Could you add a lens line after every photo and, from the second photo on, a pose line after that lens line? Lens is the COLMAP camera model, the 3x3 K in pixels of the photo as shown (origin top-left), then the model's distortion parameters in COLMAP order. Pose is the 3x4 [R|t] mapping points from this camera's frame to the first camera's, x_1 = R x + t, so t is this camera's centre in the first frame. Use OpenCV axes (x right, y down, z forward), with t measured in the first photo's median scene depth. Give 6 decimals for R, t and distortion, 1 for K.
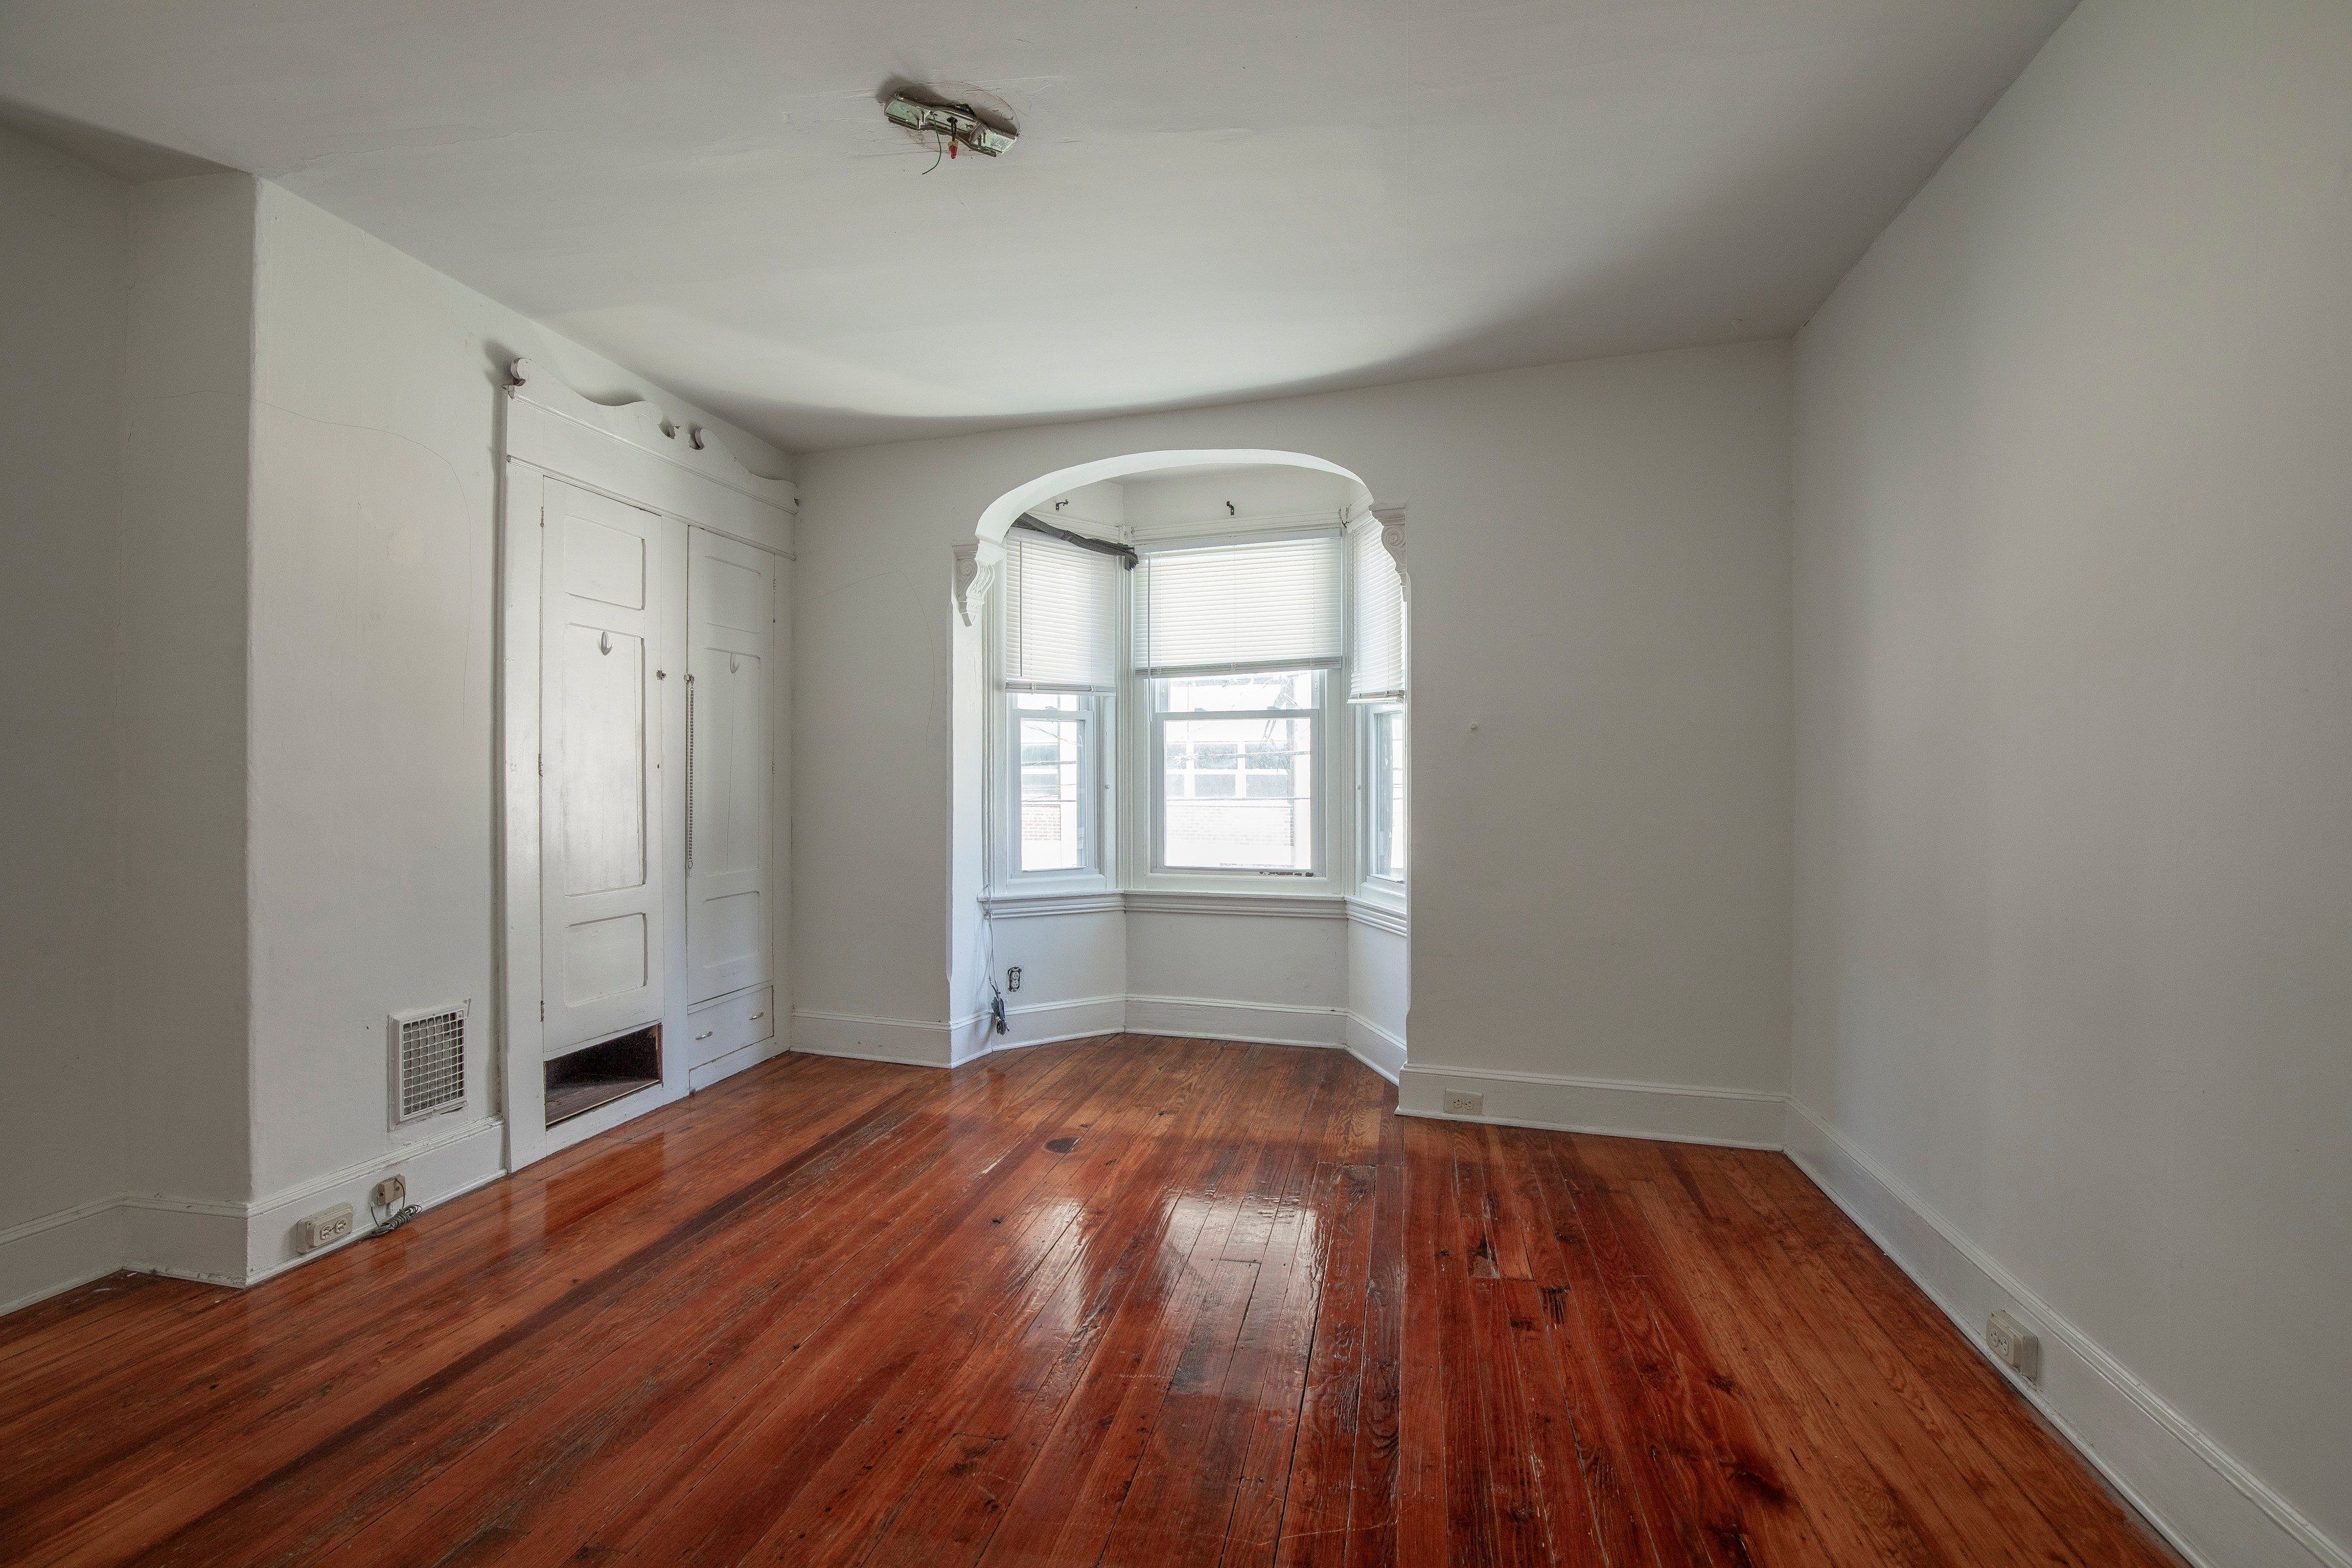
lens RADIAL K [[1087.0, 0, 1202.1], [0, 1087.0, 770.0], [0, 0, 1]] dist [-0.032450, 0.004886]
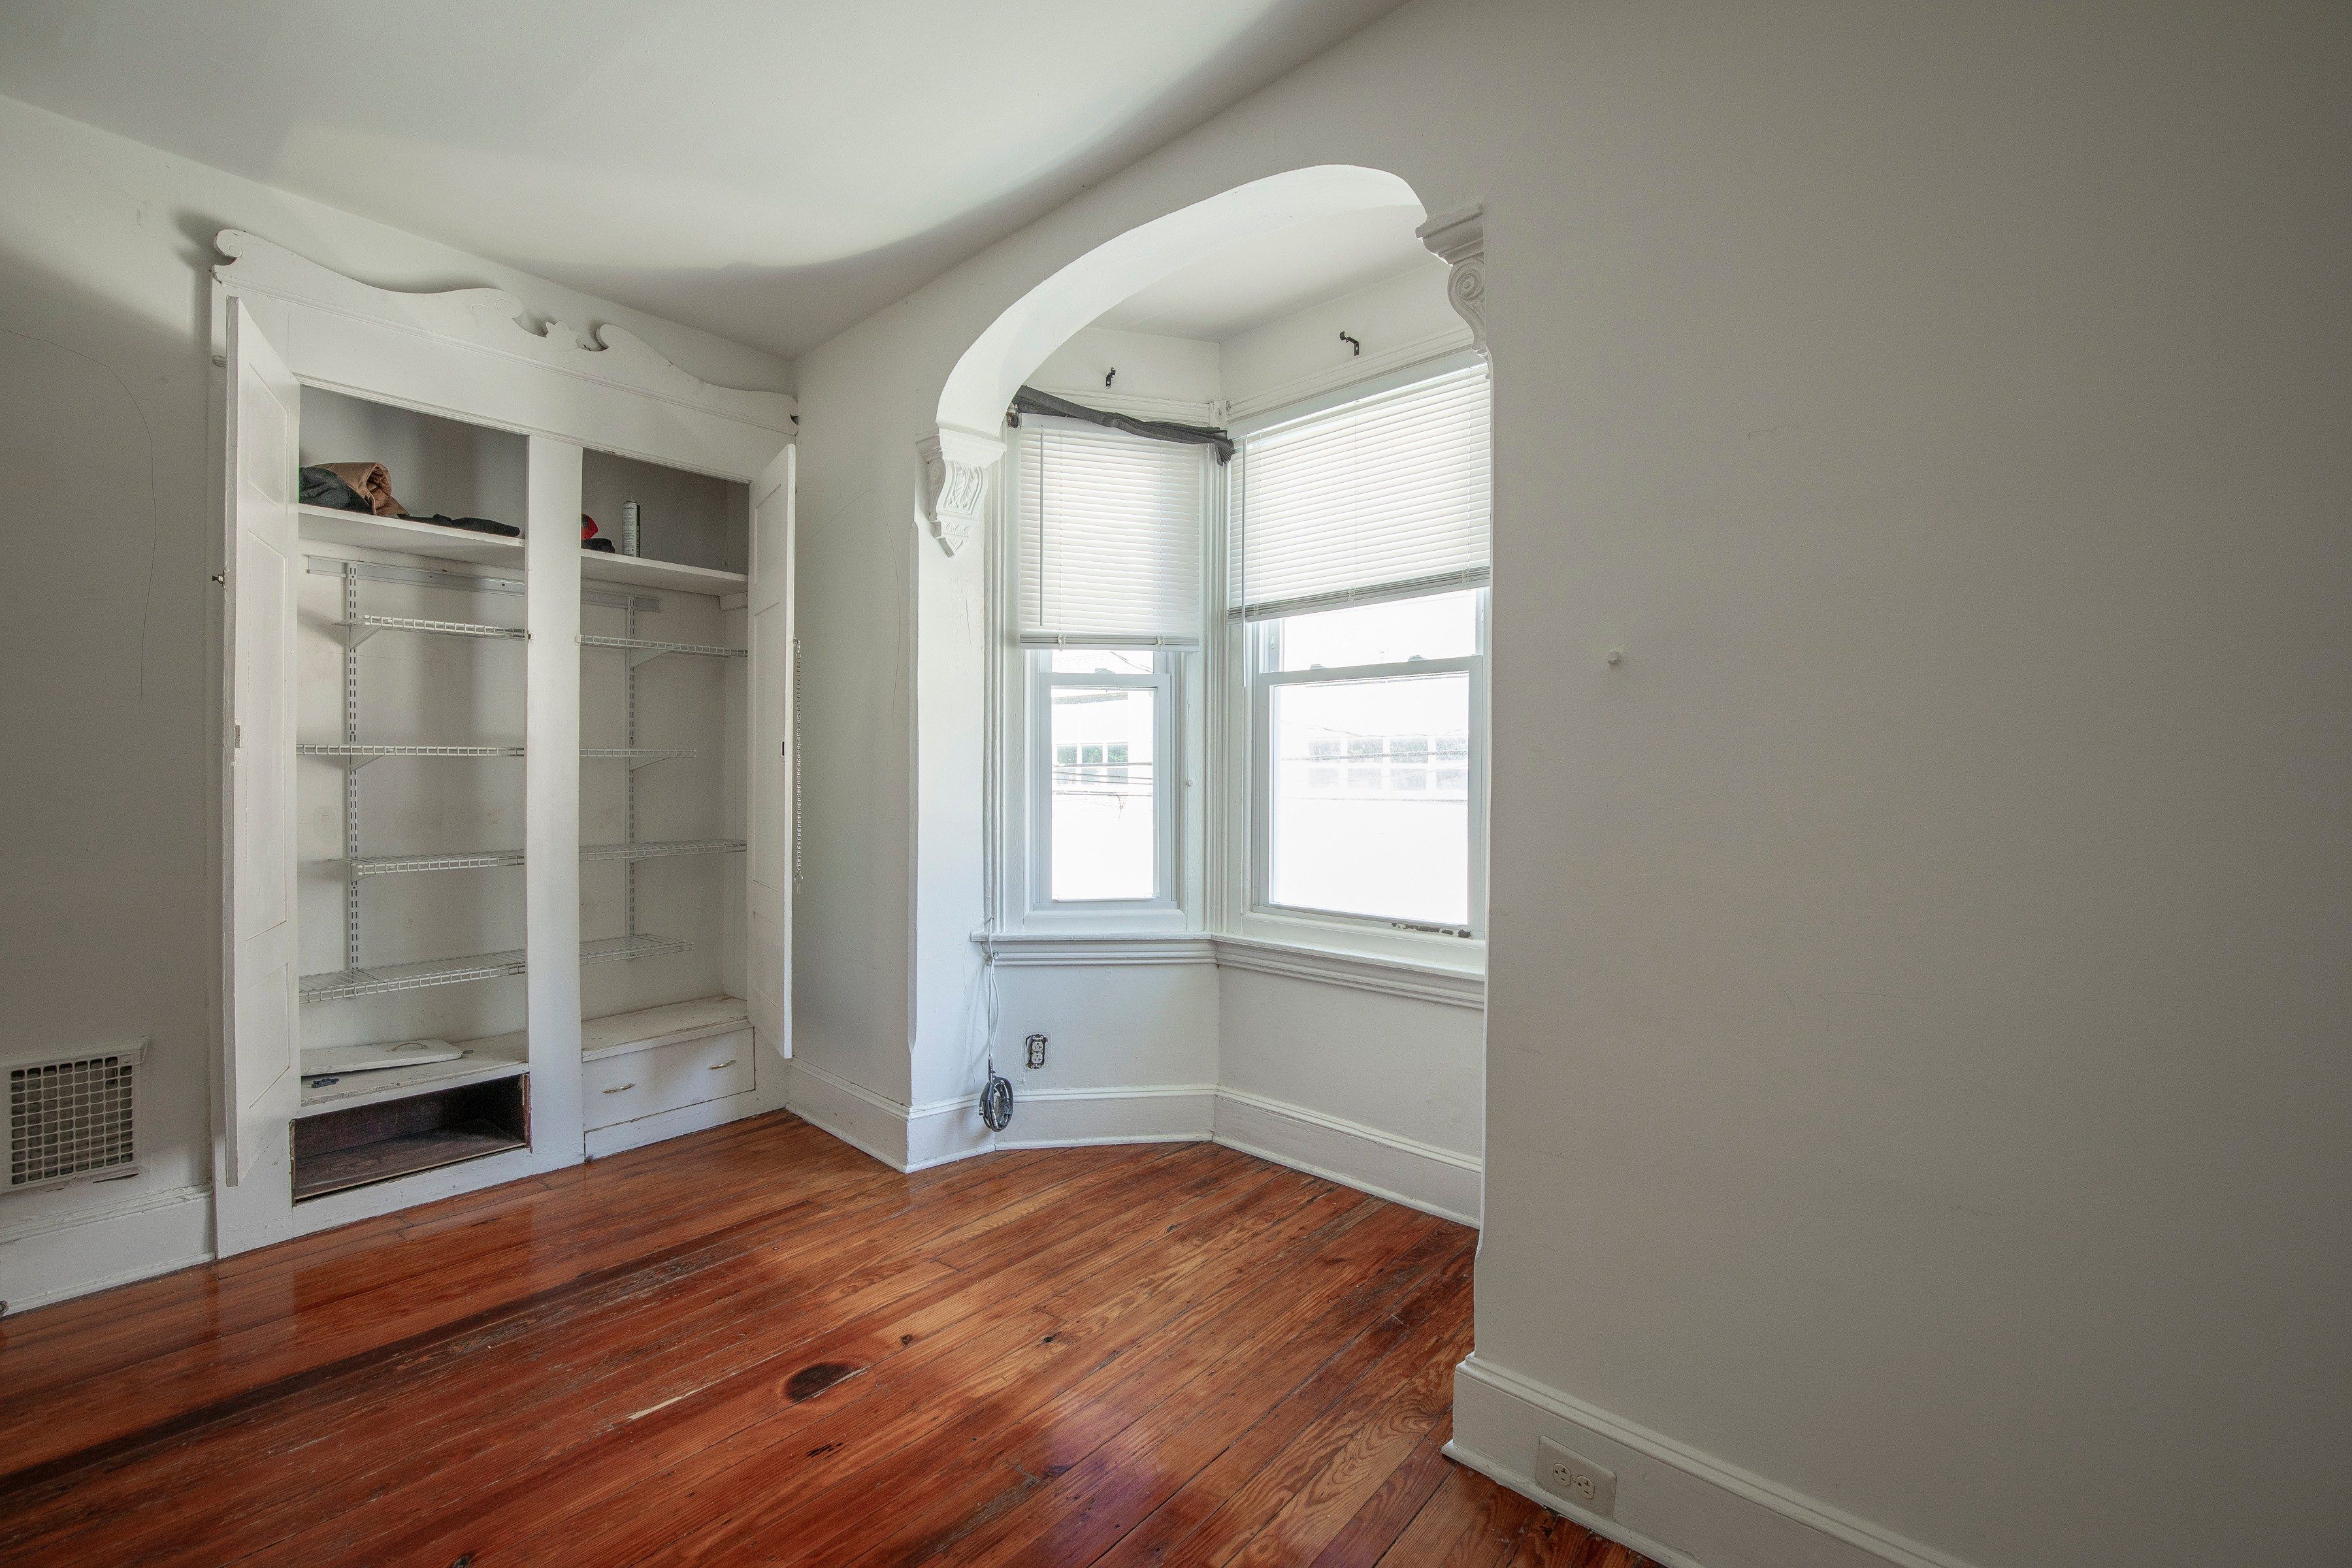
lens RADIAL K [[1084.6, 0, 1181.0], [0, 1084.6, 780.3], [0, 0, 1]] dist [-0.029235, 0.001641]
pose [[0.897905, 0.010384, -0.440067, 0.263310], [-0.004430, 0.999884, 0.014554, 0.004420], [0.440167, -0.011119, 0.897847, 0.476841]]
